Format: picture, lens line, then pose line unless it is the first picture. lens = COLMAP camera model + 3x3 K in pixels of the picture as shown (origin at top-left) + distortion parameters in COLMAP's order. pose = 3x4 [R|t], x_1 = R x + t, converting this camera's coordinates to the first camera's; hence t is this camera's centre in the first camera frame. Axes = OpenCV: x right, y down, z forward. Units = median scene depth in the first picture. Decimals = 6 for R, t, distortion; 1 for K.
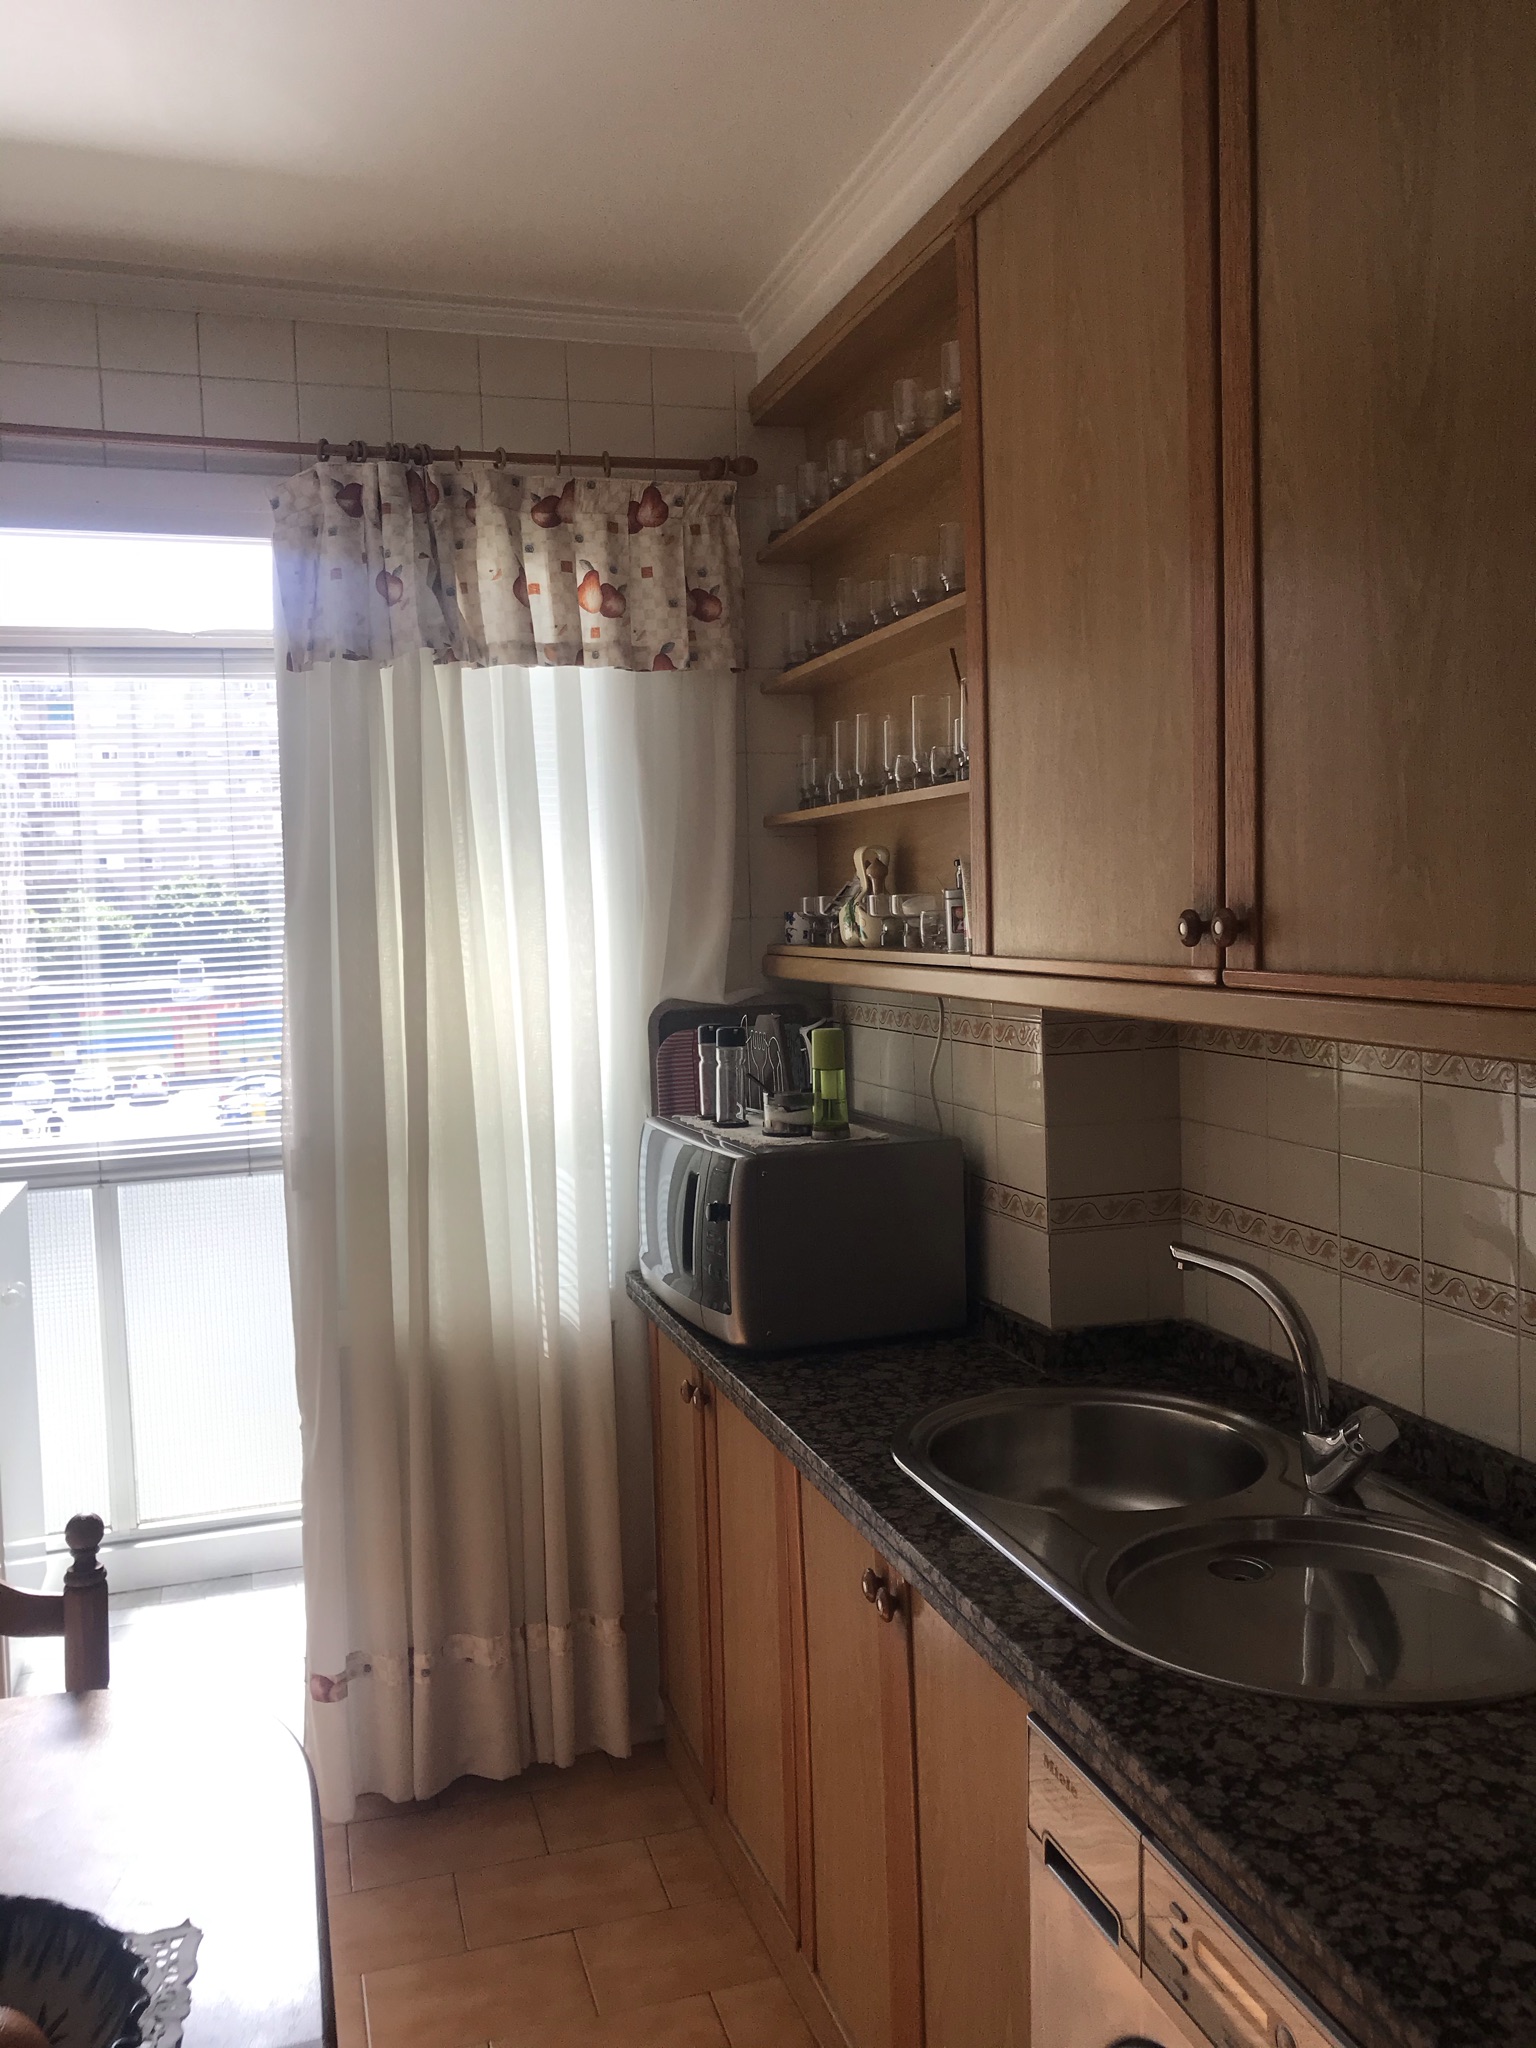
lens RADIAL K [[1577.8, 0, 768.0], [0, 1577.8, 1024.0], [0, 0, 1]] dist [0.023358, -0.098235]
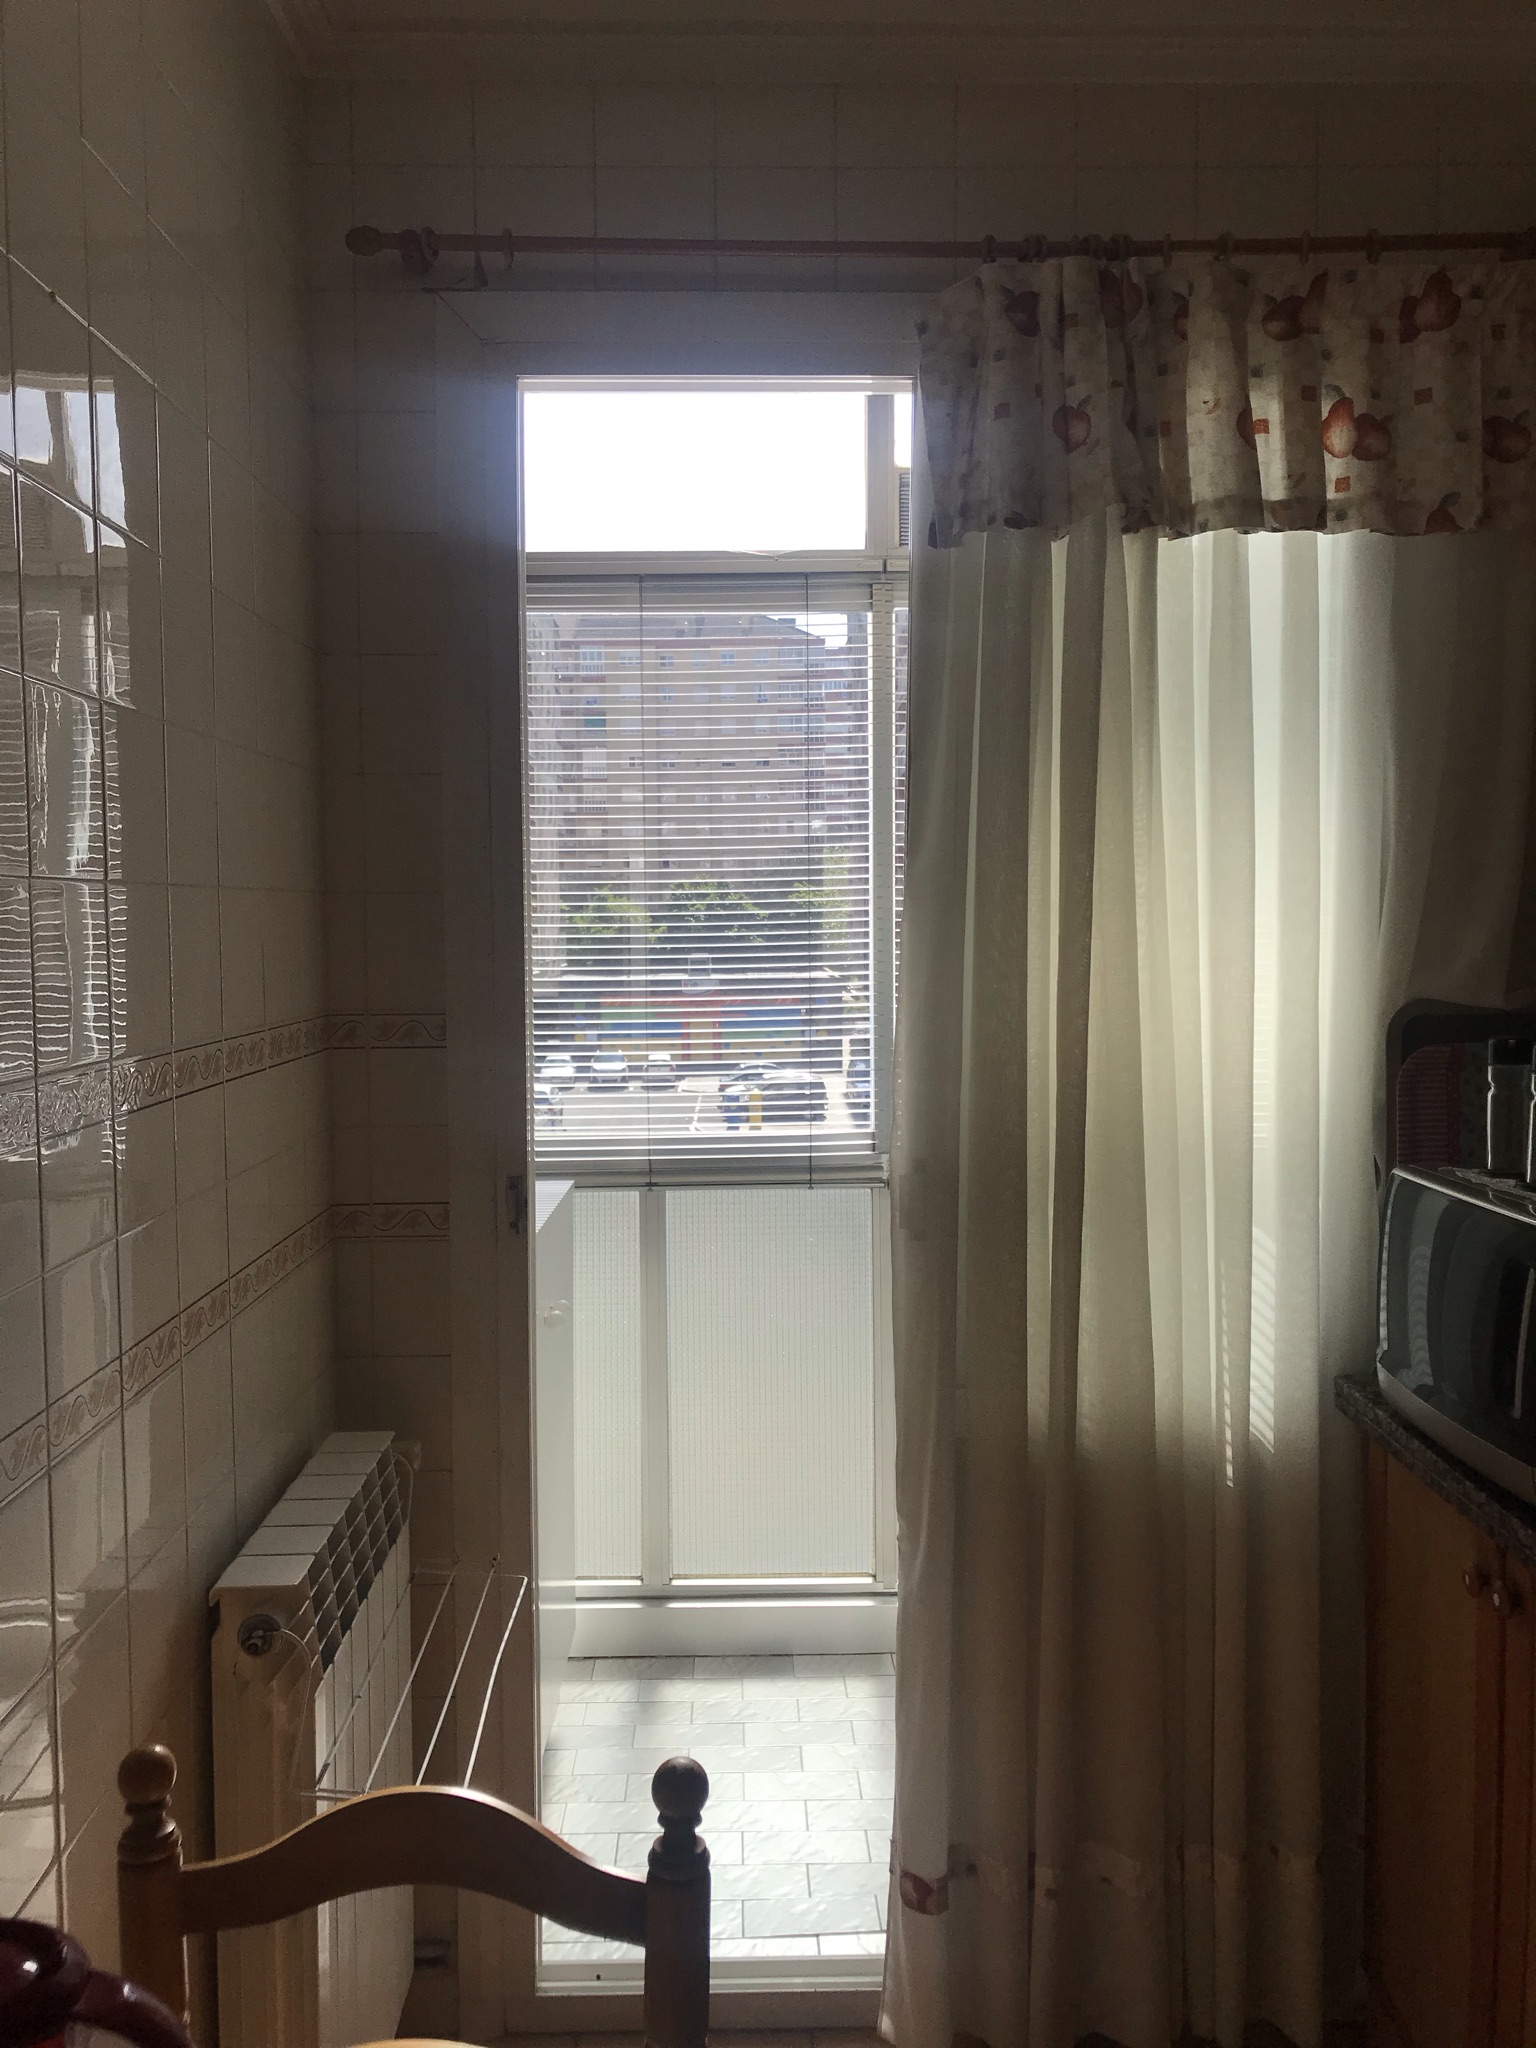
lens RADIAL K [[1577.8, 0, 768.0], [0, 1577.8, 1024.0], [0, 0, 1]] dist [0.023358, -0.098235]
pose [[0.953185, 0.042548, -0.299378, -0.135842], [-0.043437, 0.999049, 0.003688, 0.006213], [0.299250, 0.009488, 0.954128, 0.244327]]
